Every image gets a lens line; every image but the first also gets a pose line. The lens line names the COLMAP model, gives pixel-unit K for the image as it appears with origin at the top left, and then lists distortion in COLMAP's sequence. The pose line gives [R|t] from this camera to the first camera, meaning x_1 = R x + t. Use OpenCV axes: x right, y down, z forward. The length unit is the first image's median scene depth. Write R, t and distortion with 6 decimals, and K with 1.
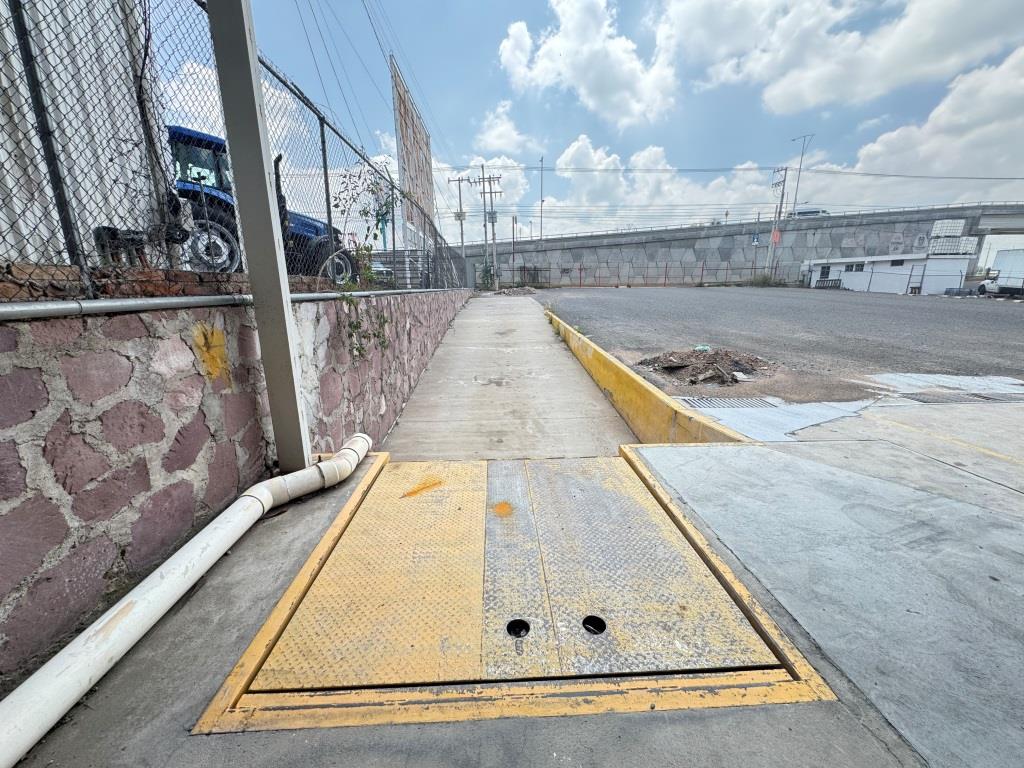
lens RADIAL K [[411.2, 0, 513.2], [0, 411.2, 375.6], [0, 0, 1]] dist [-0.003434, 0.000697]
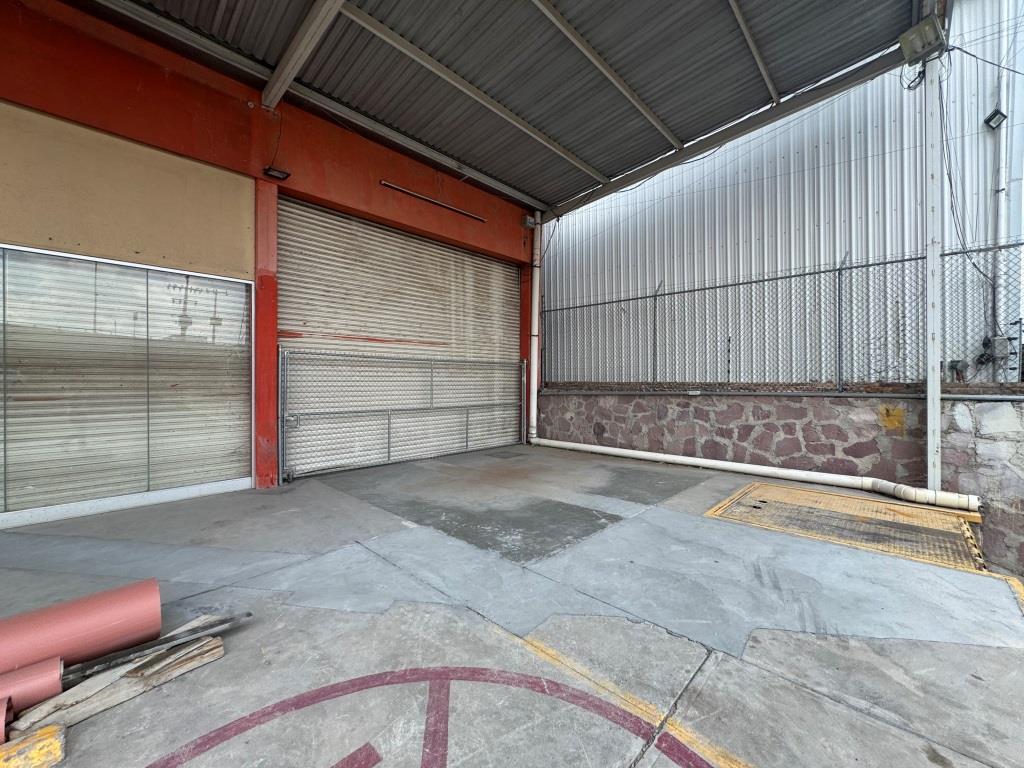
lens RADIAL K [[411.2, 0, 509.3], [0, 411.2, 382.3], [0, 0, 1]] dist [-0.003434, 0.000697]
pose [[-0.727251, 0.011894, -0.686269, 0.148409], [-0.138968, 0.976590, 0.164194, -0.020836], [0.672156, 0.214780, -0.708573, 0.073017]]
